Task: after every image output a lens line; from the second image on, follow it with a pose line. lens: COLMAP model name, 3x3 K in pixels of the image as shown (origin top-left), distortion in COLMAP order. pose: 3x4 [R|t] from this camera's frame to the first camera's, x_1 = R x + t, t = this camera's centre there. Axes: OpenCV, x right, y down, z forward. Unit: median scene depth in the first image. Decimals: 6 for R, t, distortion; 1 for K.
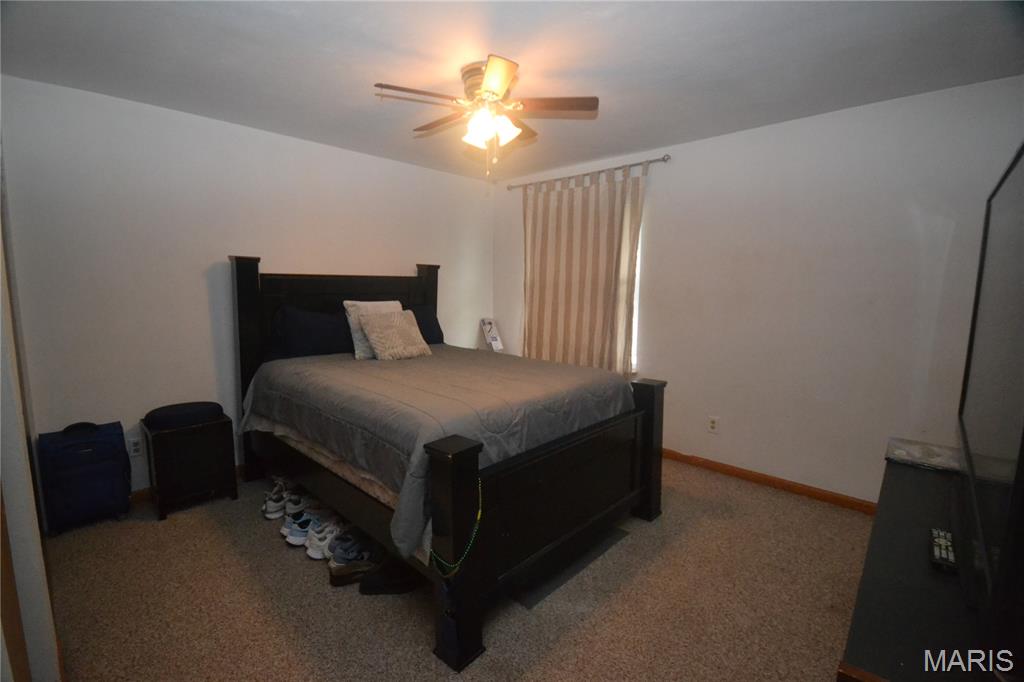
lens RADIAL K [[445.5, 0, 513.2], [0, 445.5, 338.4], [0, 0, 1]] dist [-0.000372, -0.000130]
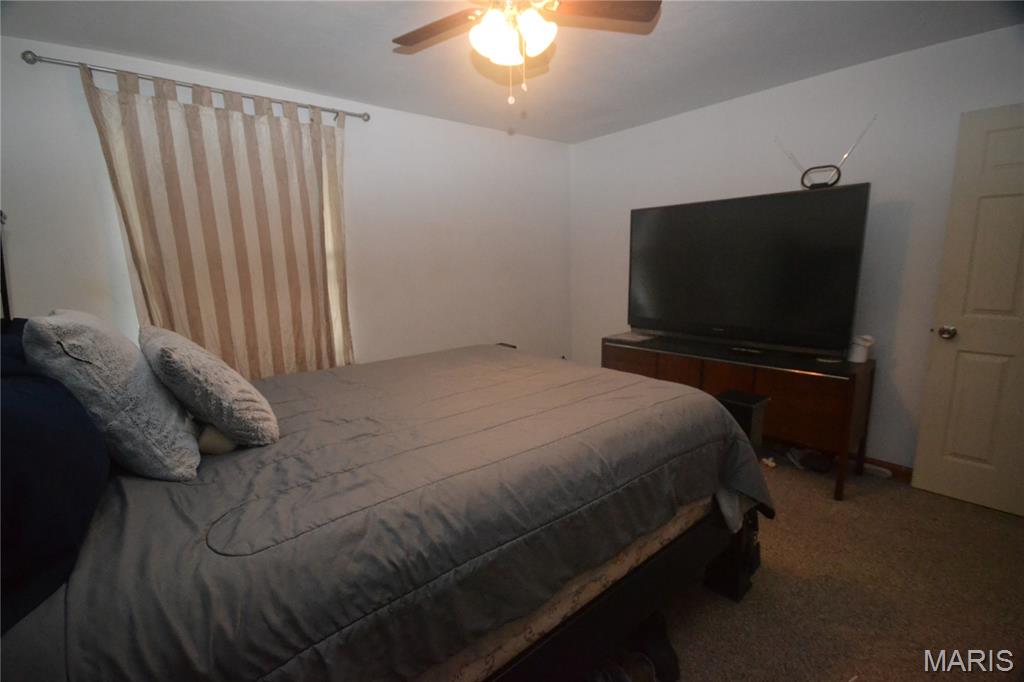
lens RADIAL K [[463.6, 0, 512.0], [0, 463.6, 341.0], [0, 0, 1]] dist [0.001449, 0.000351]
pose [[0.096515, -0.198162, 0.975406, -0.599548], [0.141821, 0.972720, 0.183583, -0.087724], [-0.985176, 0.120614, 0.121985, 0.614346]]
